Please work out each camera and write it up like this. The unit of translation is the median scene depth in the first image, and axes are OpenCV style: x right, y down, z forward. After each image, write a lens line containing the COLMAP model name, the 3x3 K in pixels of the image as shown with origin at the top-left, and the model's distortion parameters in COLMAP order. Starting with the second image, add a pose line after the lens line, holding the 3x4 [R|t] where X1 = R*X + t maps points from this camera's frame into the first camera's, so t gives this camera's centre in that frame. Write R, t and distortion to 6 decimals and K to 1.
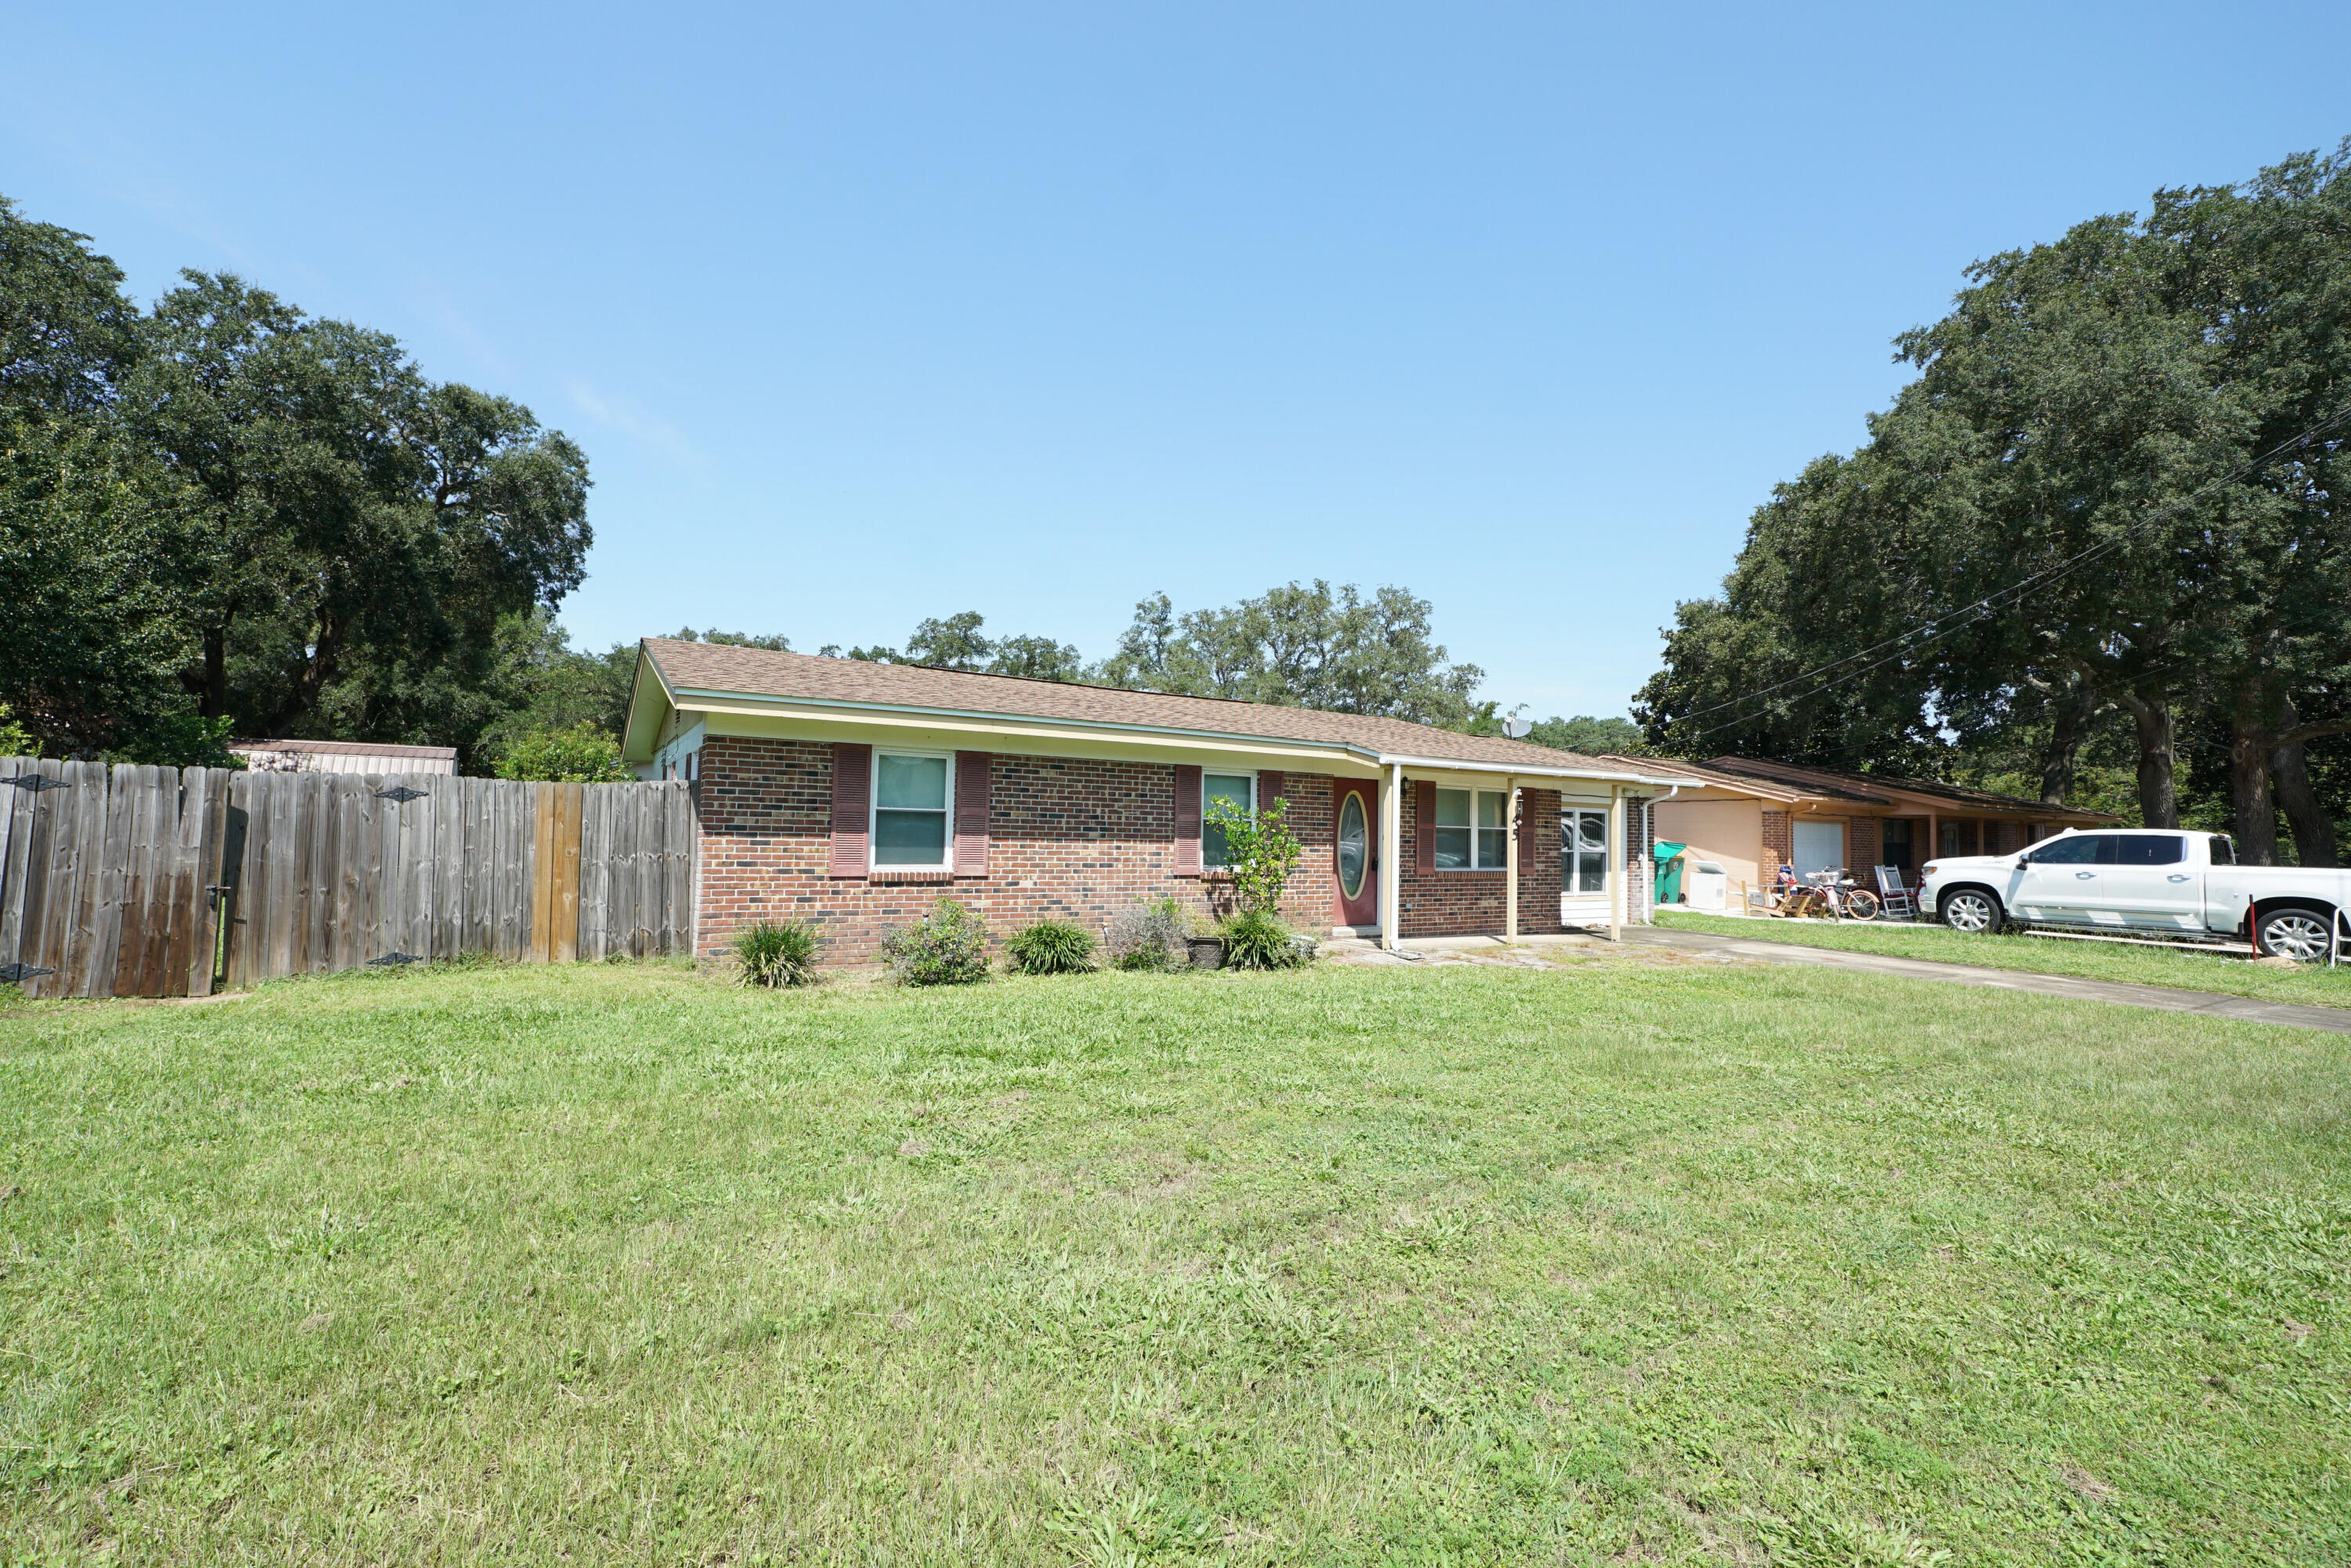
lens RADIAL K [[1026.7, 0, 1175.5], [0, 1026.7, 784.0], [0, 0, 1]] dist [-0.049683, -0.000024]
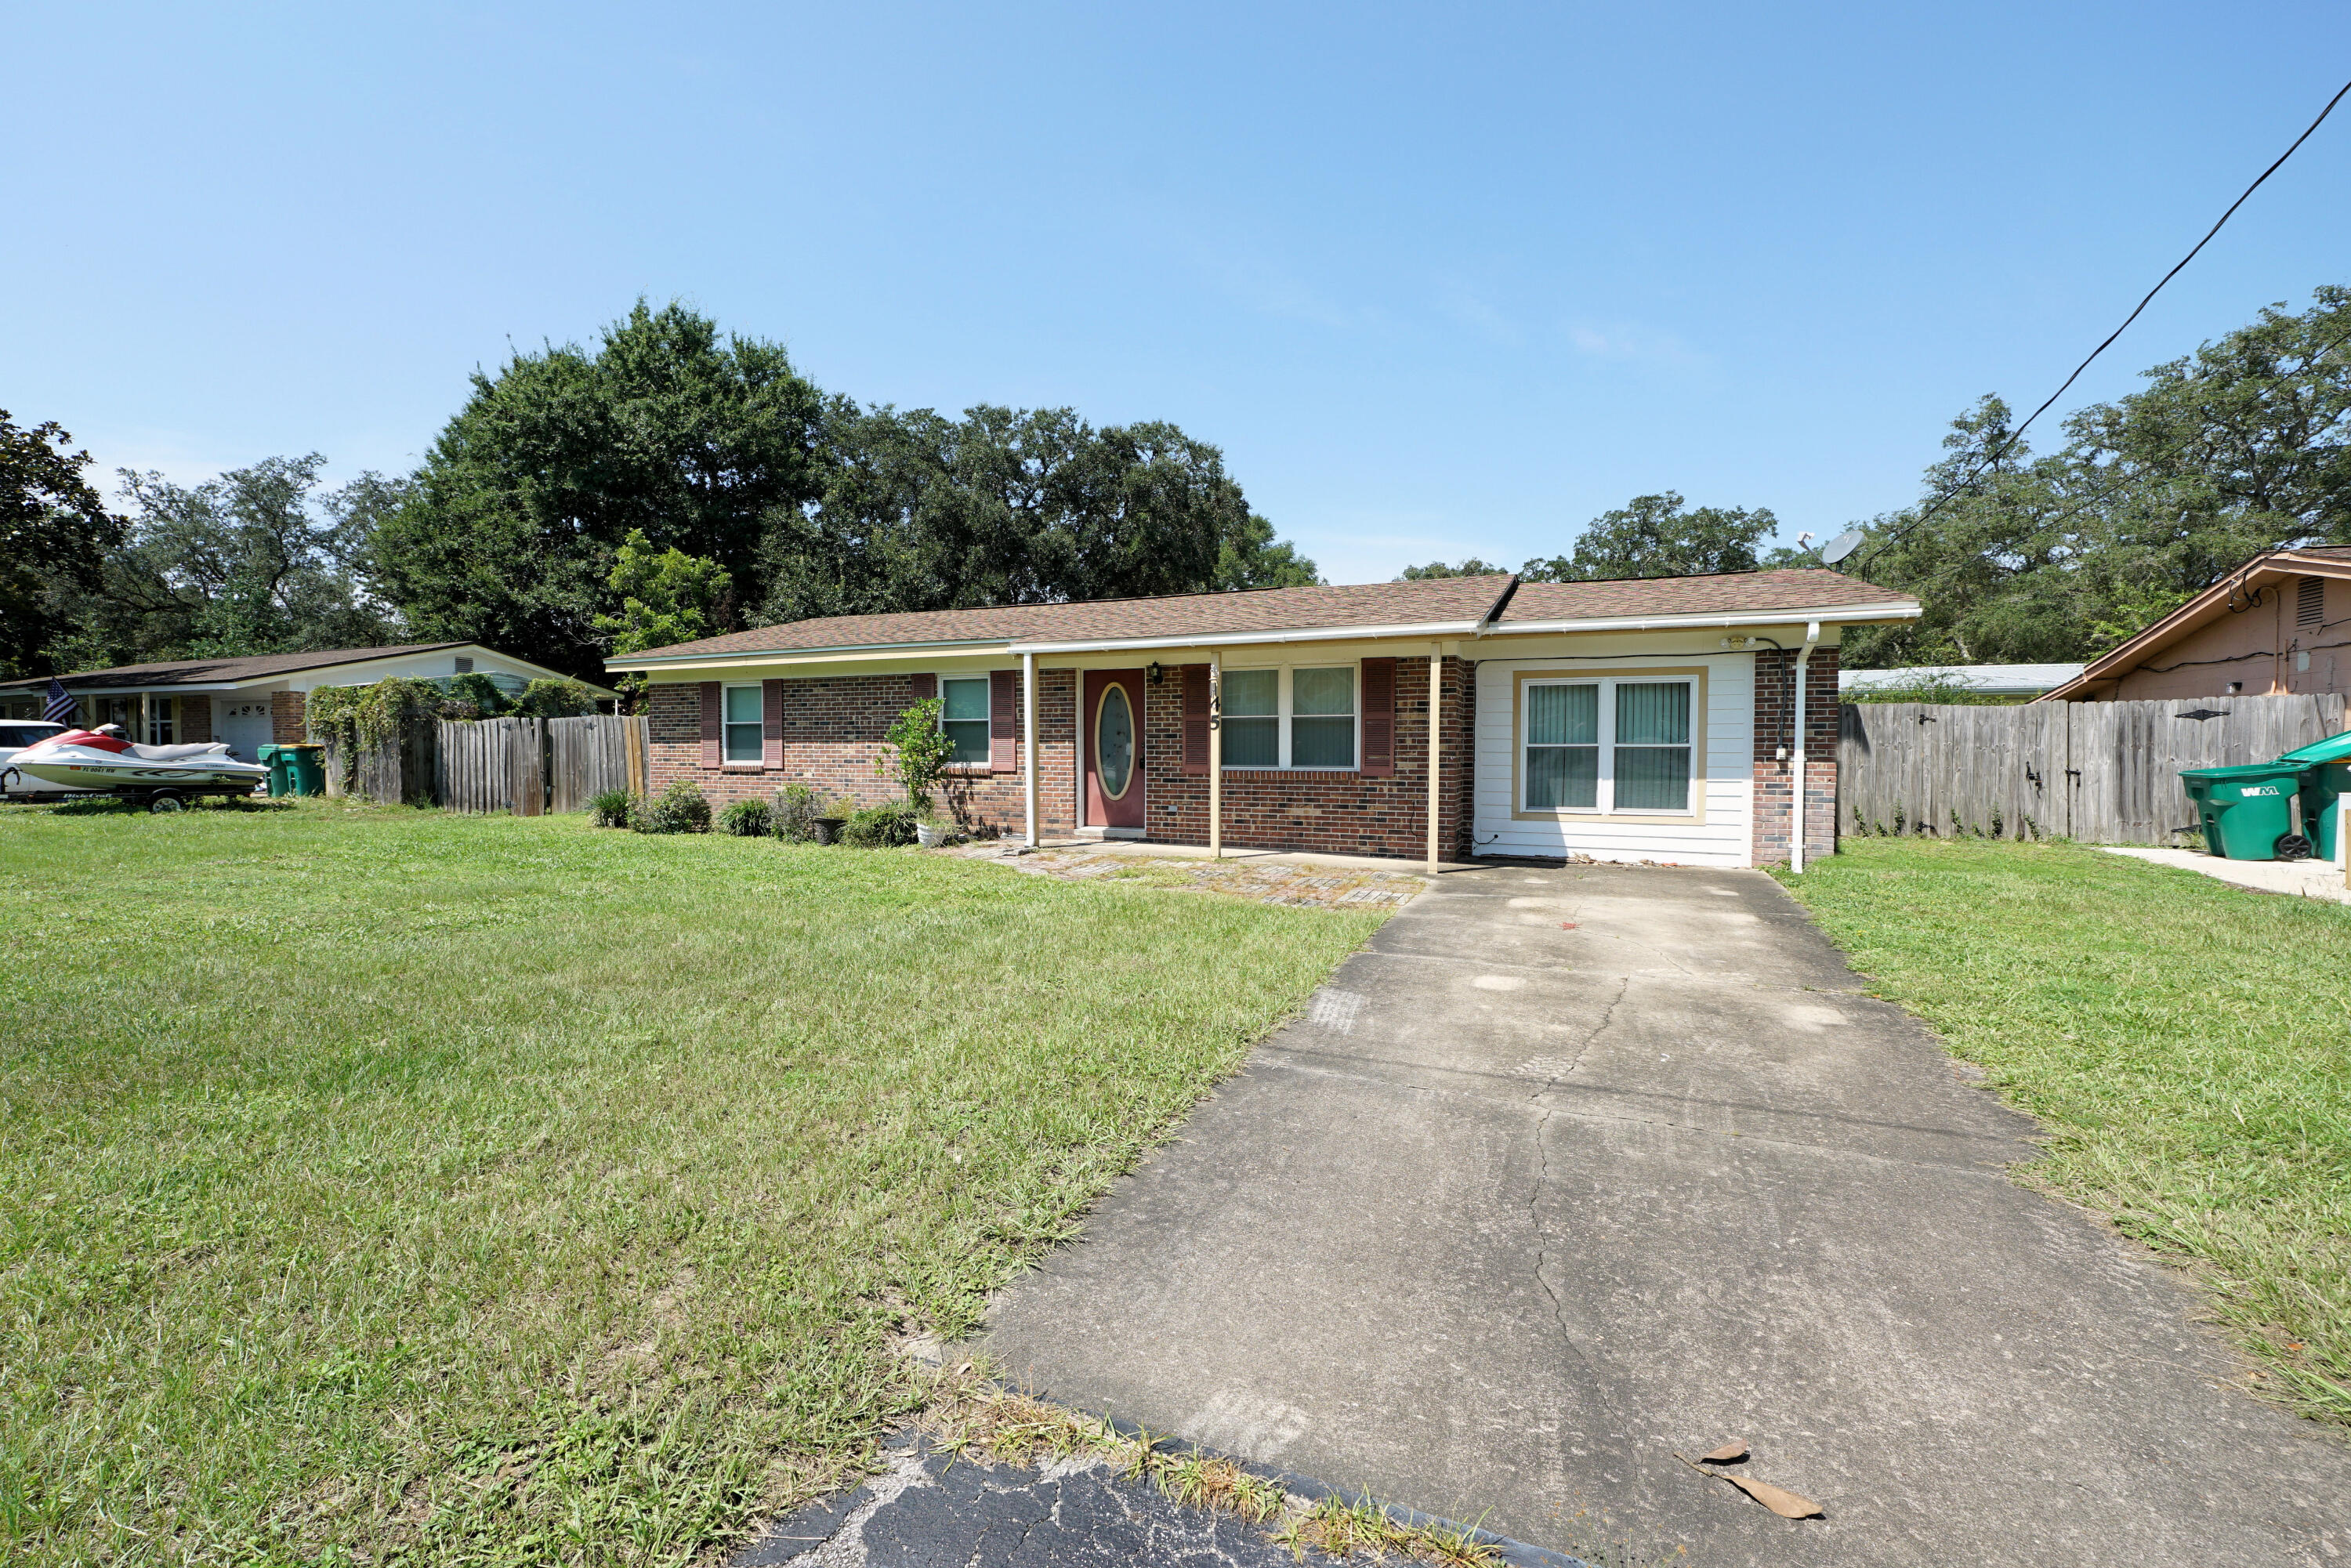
lens RADIAL K [[984.0, 0, 1151.0], [0, 984.0, 780.1], [0, 0, 1]] dist [-0.017515, 0.007208]
pose [[0.556743, 0.009962, -0.830625, 0.946511], [0.055409, 0.997256, 0.049100, 0.053493], [0.828835, -0.073360, 0.554663, 0.533990]]
